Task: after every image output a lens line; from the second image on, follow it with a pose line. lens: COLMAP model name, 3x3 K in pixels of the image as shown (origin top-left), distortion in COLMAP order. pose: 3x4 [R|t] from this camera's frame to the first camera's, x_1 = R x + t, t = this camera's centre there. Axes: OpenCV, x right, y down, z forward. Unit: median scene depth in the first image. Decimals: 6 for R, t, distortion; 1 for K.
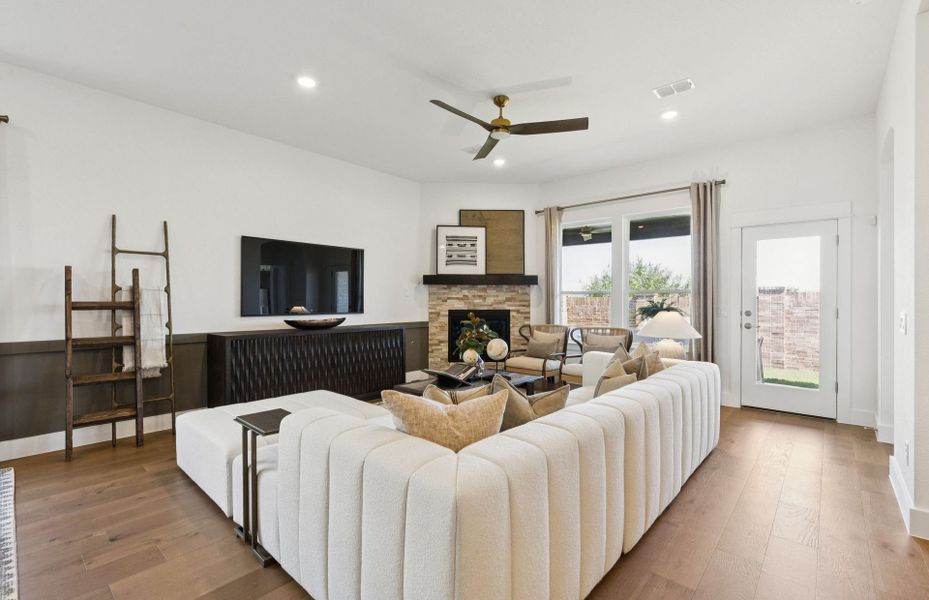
lens RADIAL K [[404.7, 0, 464.5], [0, 404.7, 300.0], [0, 0, 1]] dist [0.000806, 0.000060]
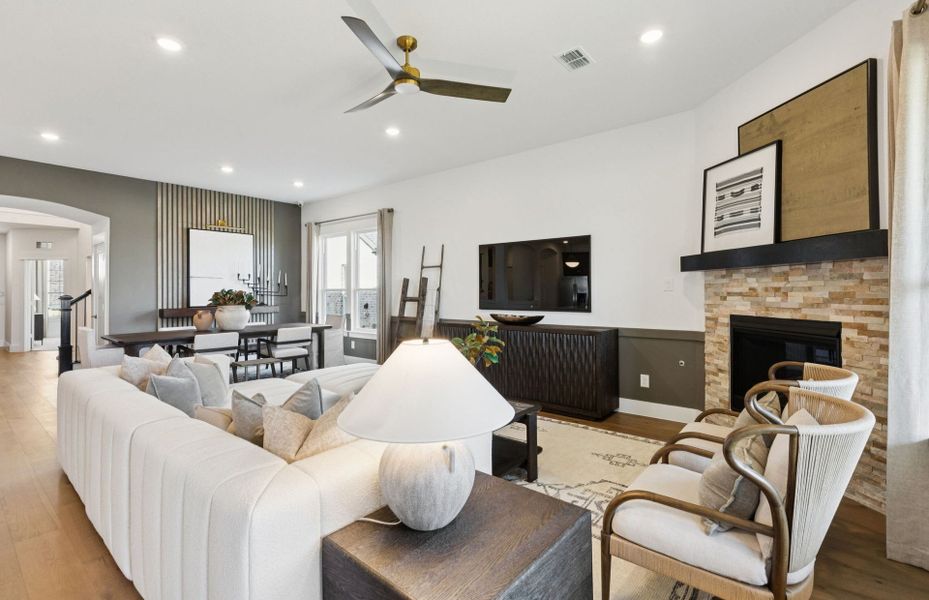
lens RADIAL K [[427.6, 0, 463.7], [0, 427.6, 287.2], [0, 0, 1]] dist [-0.000182, -0.000059]
pose [[0.030885, -0.011475, -0.999457, 0.535135], [0.005747, 0.999920, -0.011302, -0.008686], [0.999506, -0.005394, 0.030948, 0.622218]]
